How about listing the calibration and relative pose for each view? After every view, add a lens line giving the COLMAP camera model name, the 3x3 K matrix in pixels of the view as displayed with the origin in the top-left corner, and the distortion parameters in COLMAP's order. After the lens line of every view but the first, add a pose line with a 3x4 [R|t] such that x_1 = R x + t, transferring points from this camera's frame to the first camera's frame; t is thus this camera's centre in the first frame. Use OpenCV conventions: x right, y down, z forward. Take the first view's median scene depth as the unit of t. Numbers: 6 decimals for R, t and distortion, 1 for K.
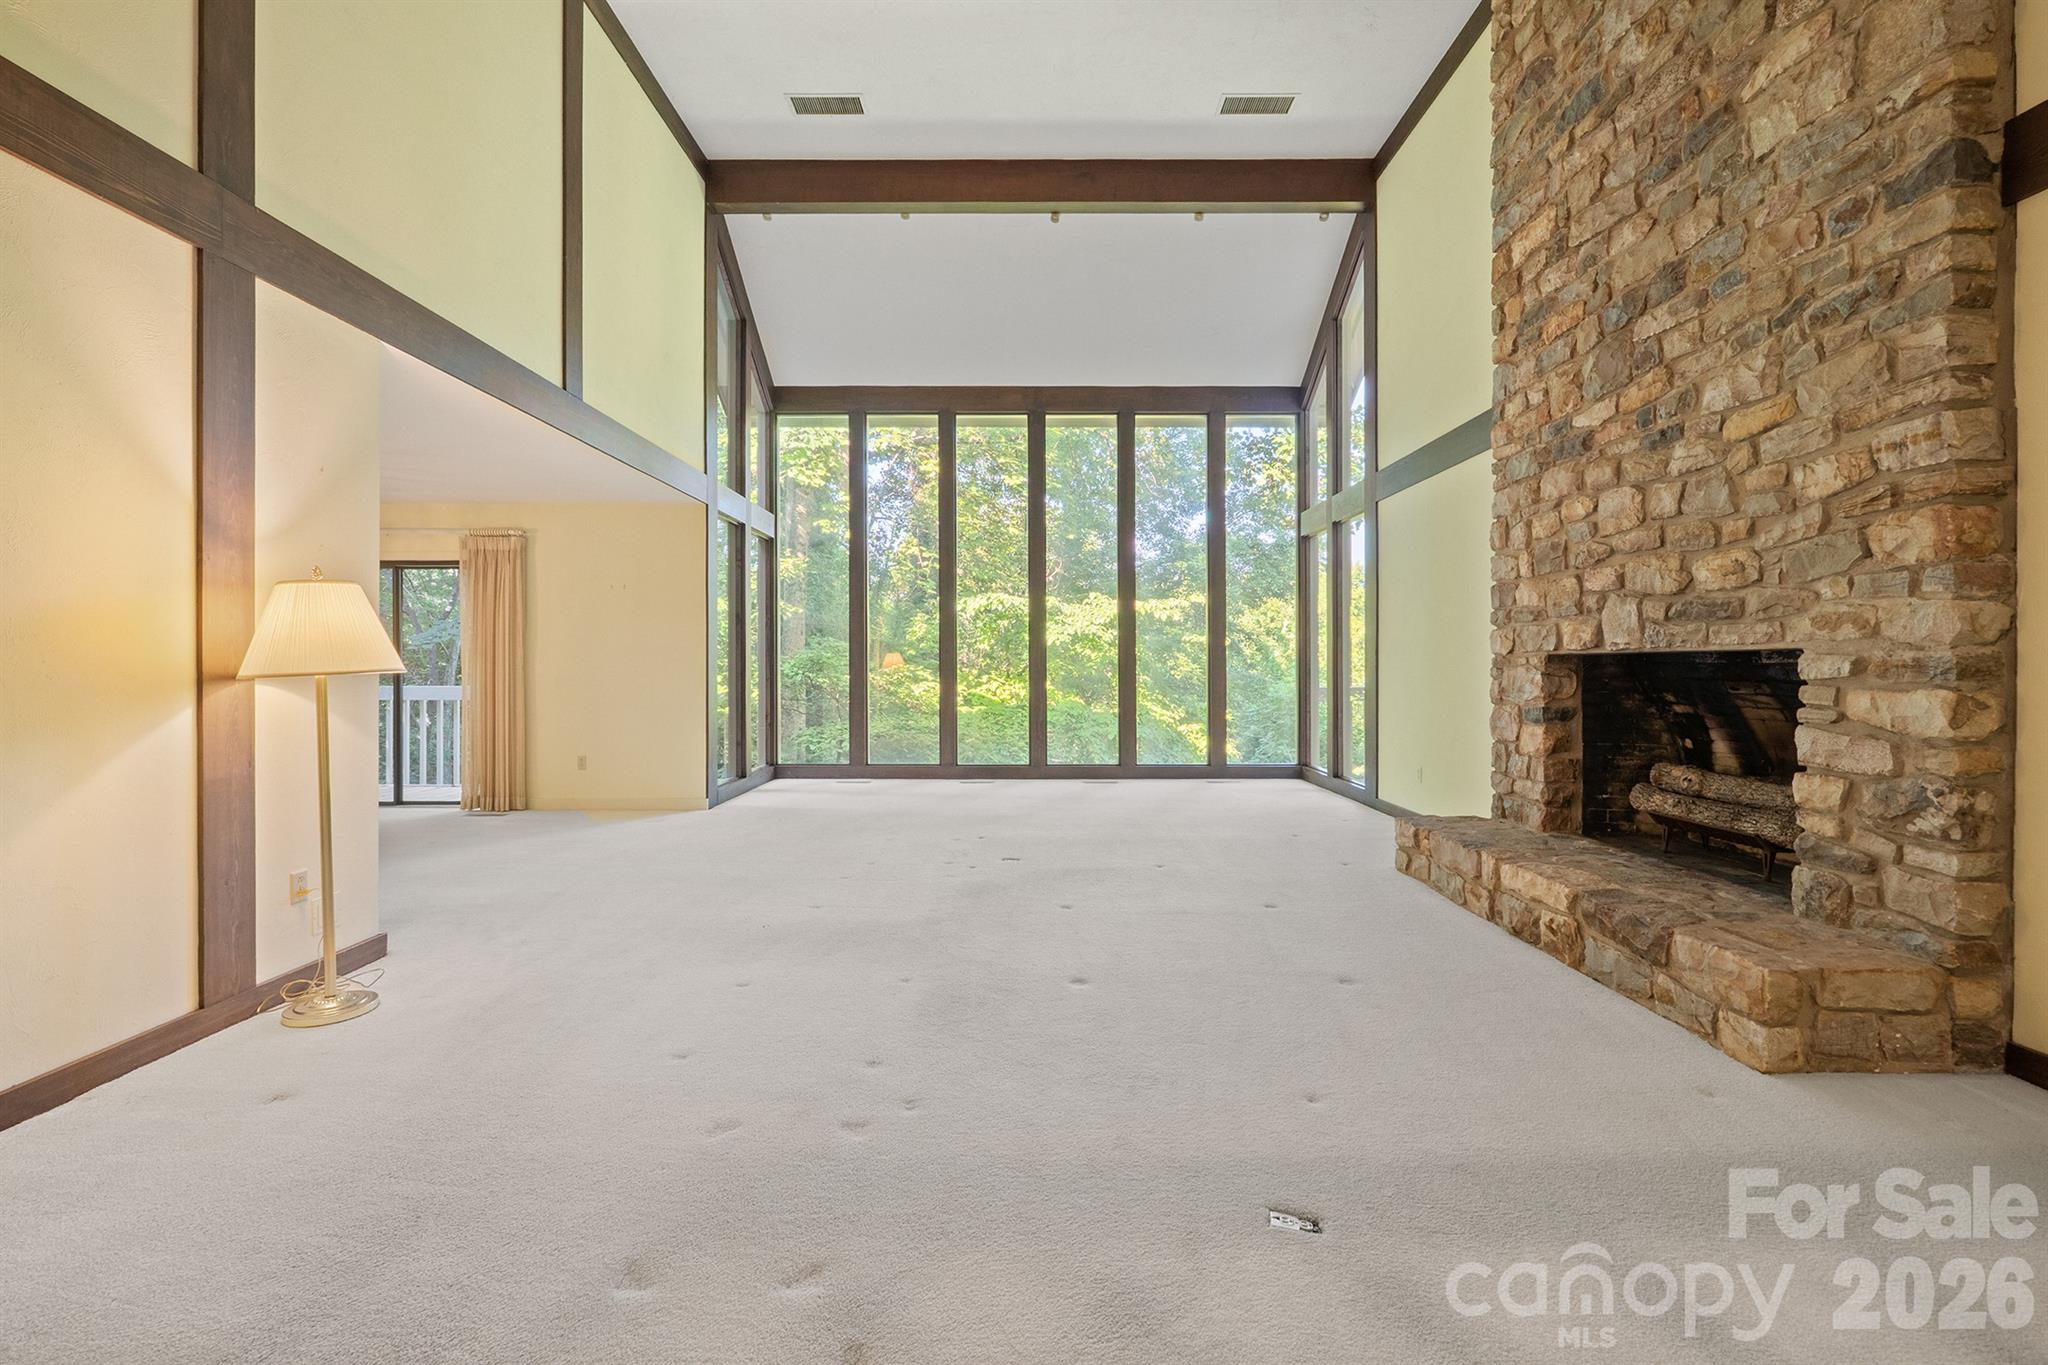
lens RADIAL K [[857.8, 0, 1033.5], [0, 857.8, 668.4], [0, 0, 1]] dist [-0.009404, 0.000659]
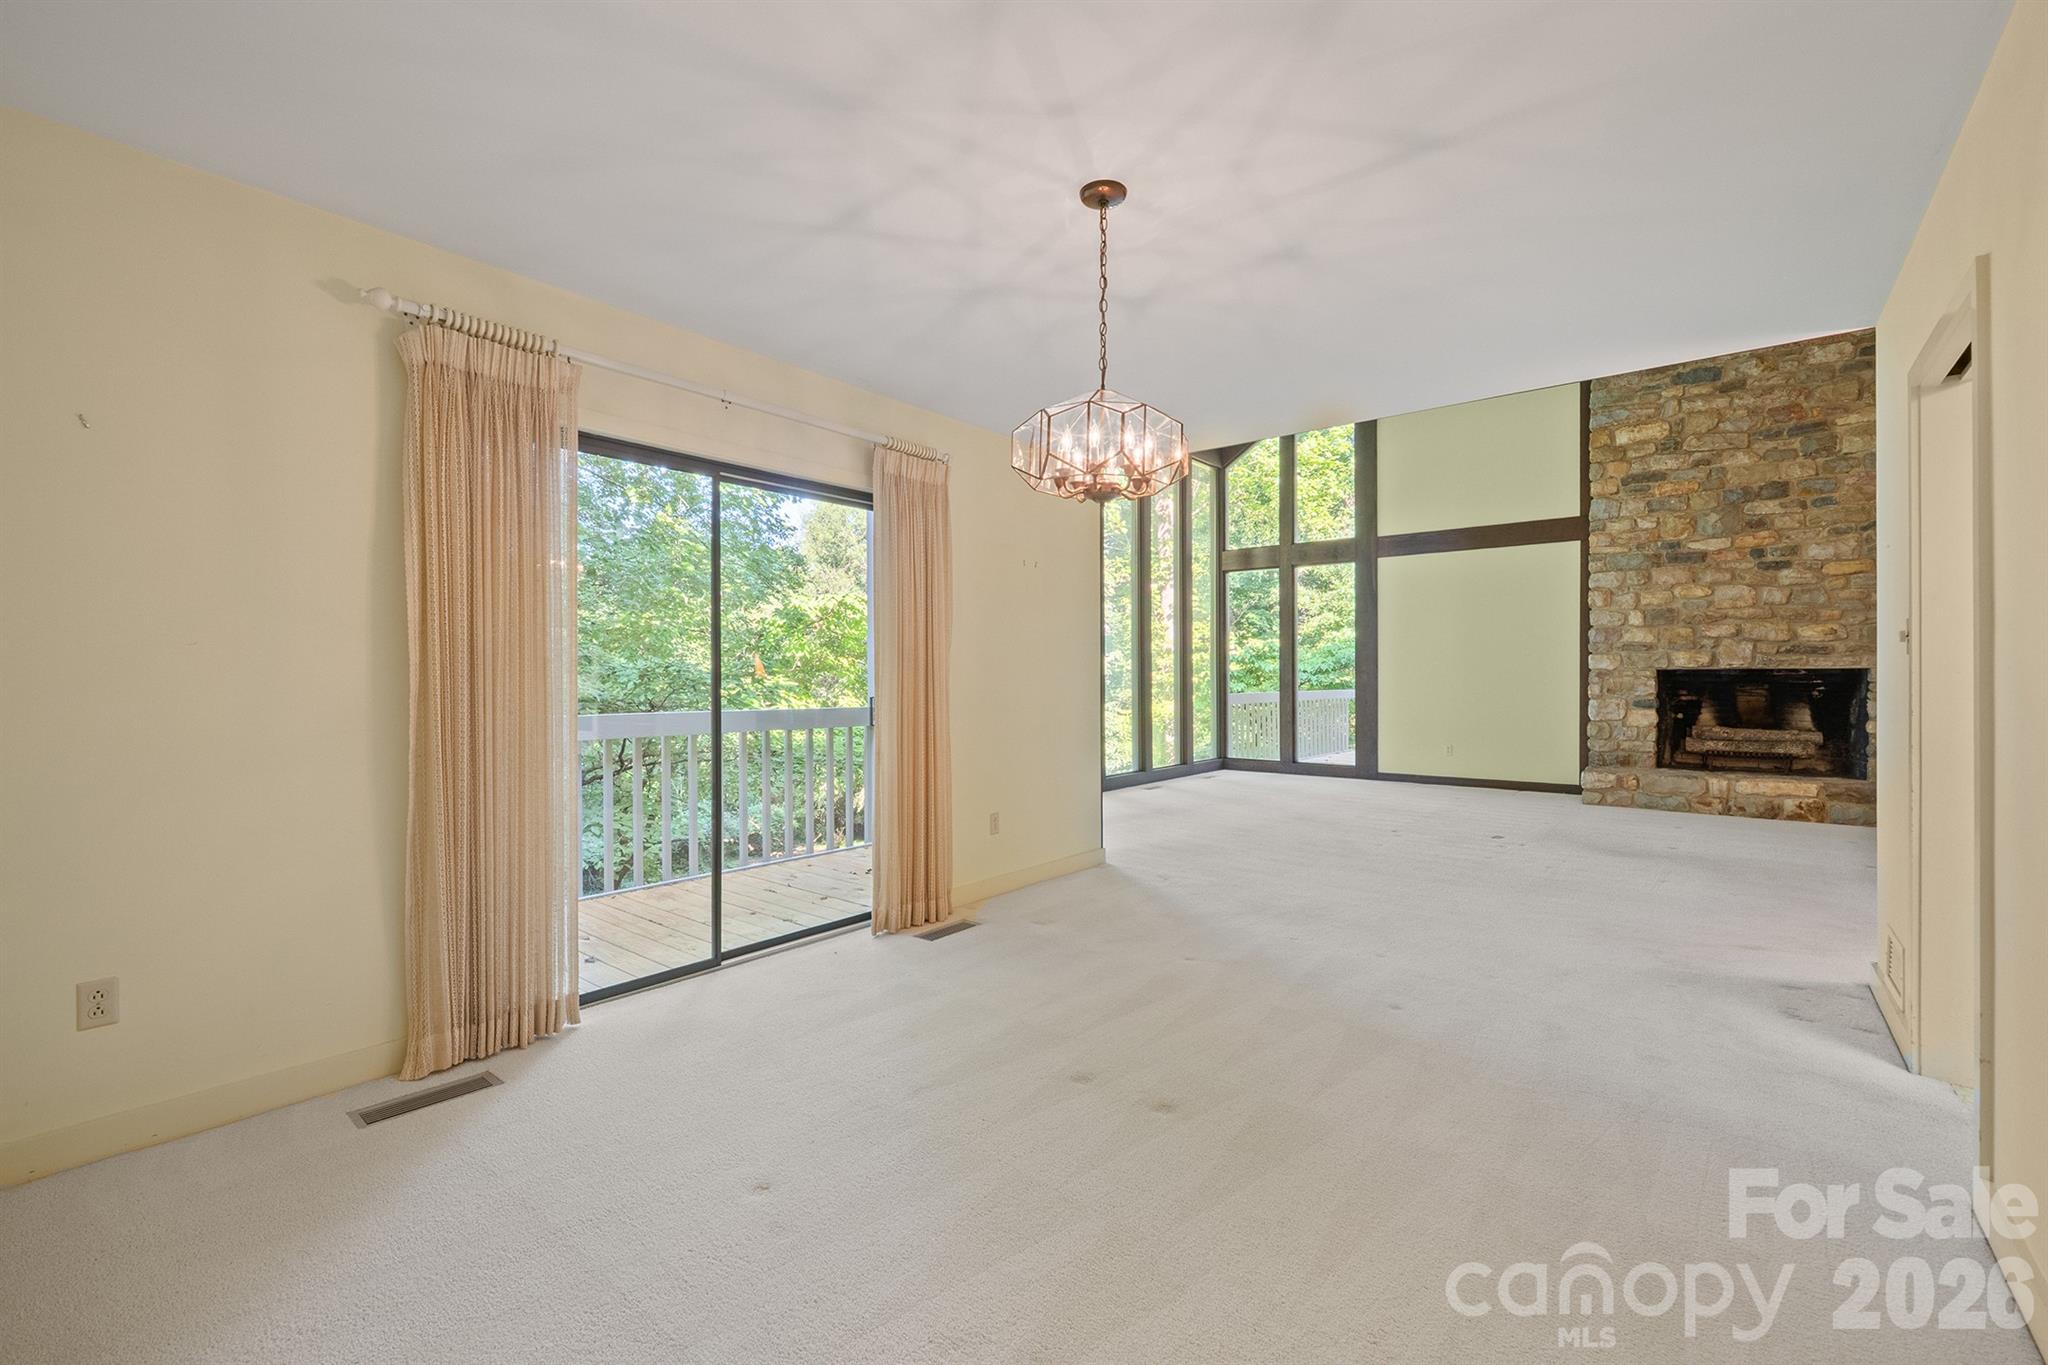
lens RADIAL K [[857.8, 0, 1036.1], [0, 857.8, 681.0], [0, 0, 1]] dist [-0.009404, 0.000659]
pose [[0.630952, -0.003507, 0.775814, -1.956501], [0.005069, 0.999987, 0.000398, 0.000494], [-0.775805, 0.003681, 0.630962, 1.065068]]
